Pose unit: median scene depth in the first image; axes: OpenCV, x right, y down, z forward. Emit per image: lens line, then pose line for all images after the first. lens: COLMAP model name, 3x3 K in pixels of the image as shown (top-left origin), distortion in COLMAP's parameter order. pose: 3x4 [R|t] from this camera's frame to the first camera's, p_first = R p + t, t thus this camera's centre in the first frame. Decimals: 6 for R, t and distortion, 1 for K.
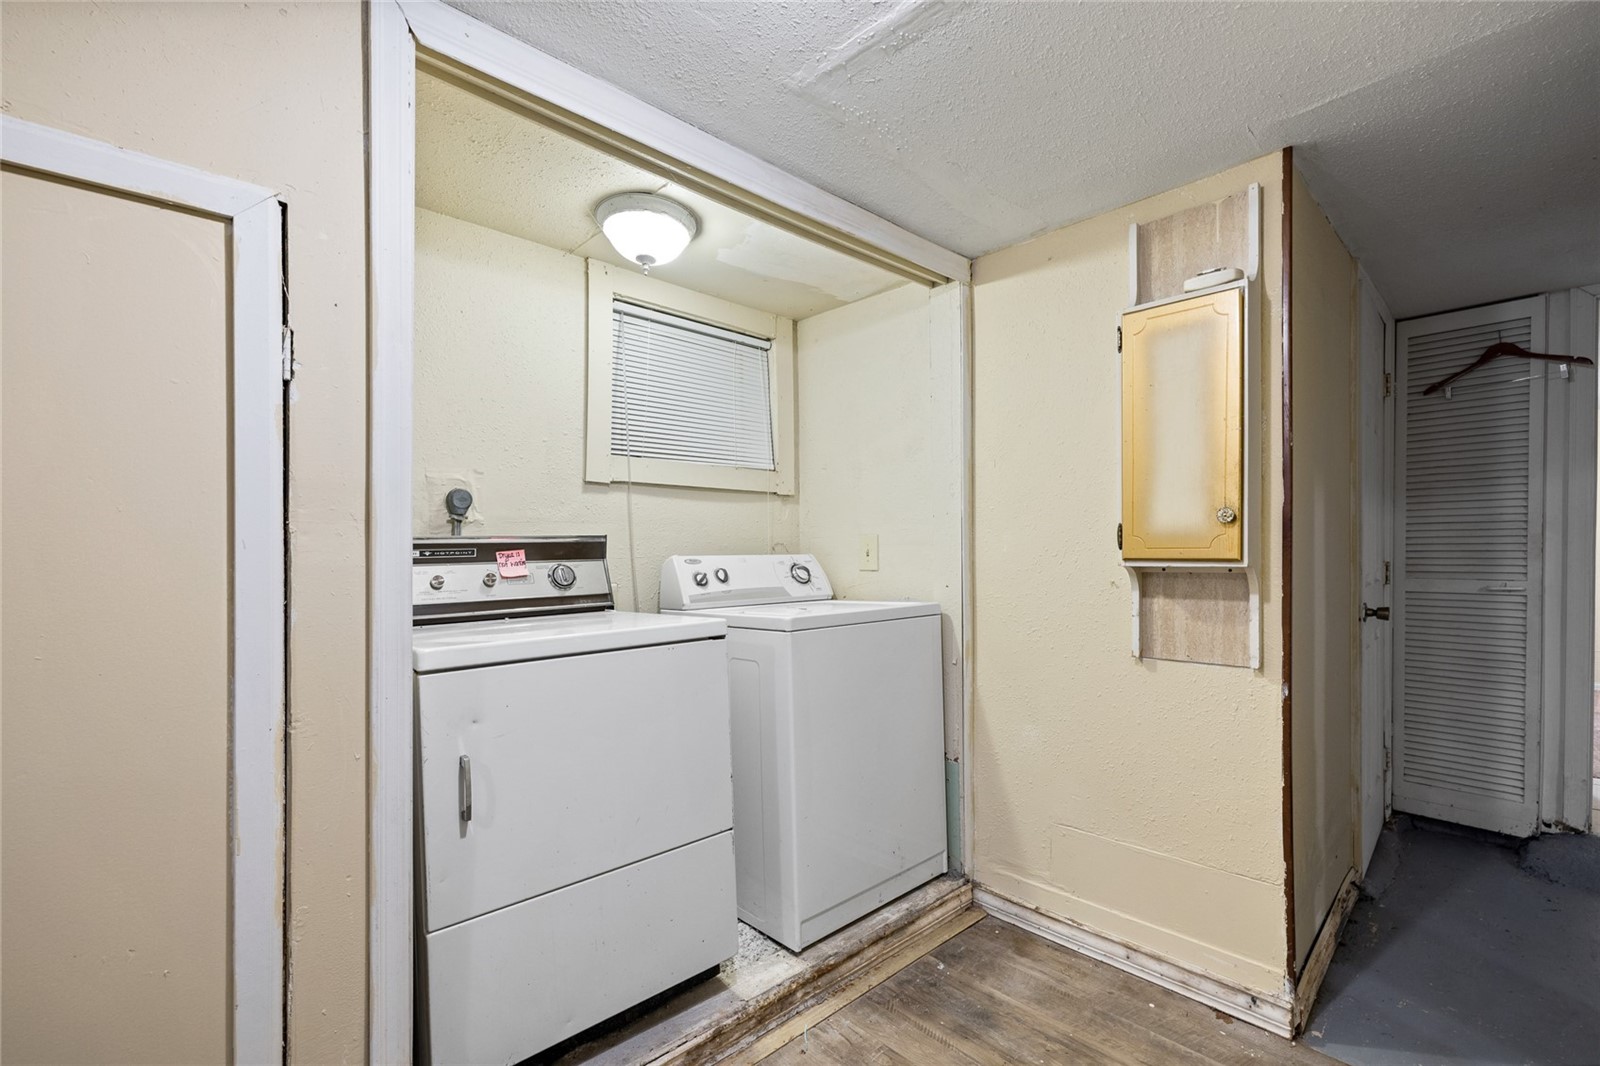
lens RADIAL K [[688.7, 0, 799.1], [0, 688.7, 562.1], [0, 0, 1]] dist [0.002760, 0.000450]
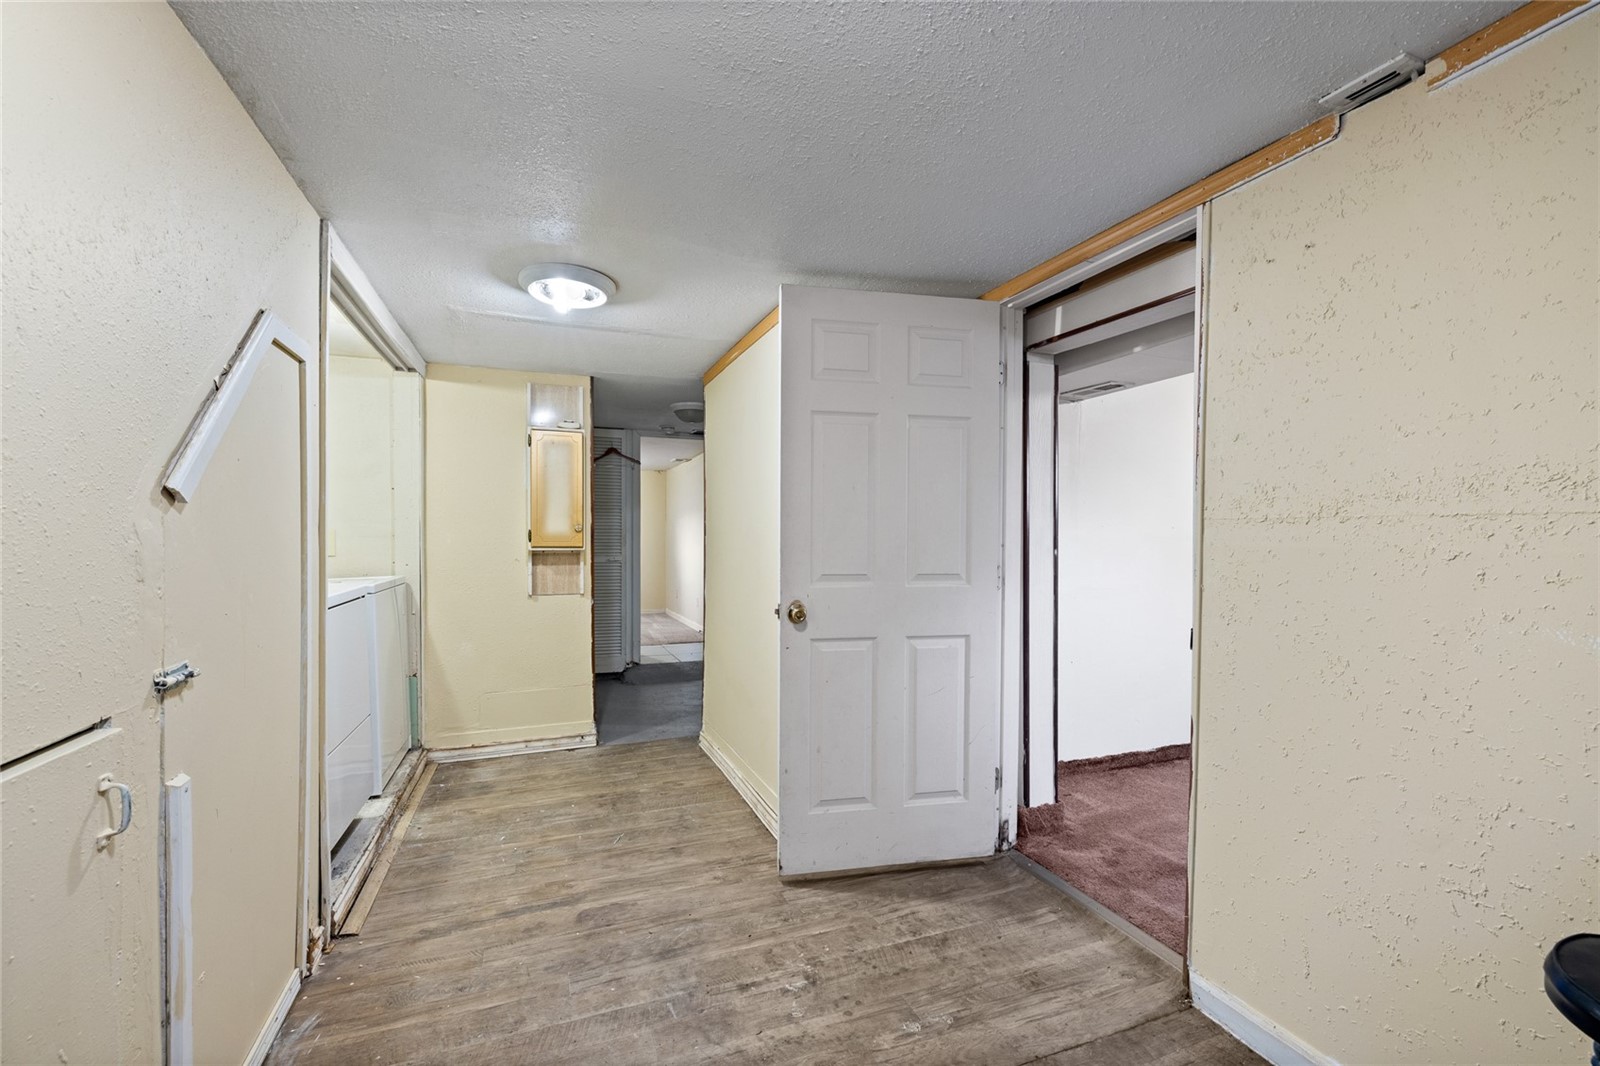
lens RADIAL K [[671.7, 0, 800.0], [0, 671.7, 533.0], [0, 0, 1]] dist [0.004182, 0.000575]
pose [[0.364757, 0.014639, 0.930988, -1.090884], [0.010707, 0.999744, -0.019915, 0.002687], [-0.931041, 0.017232, 0.364507, -0.472228]]
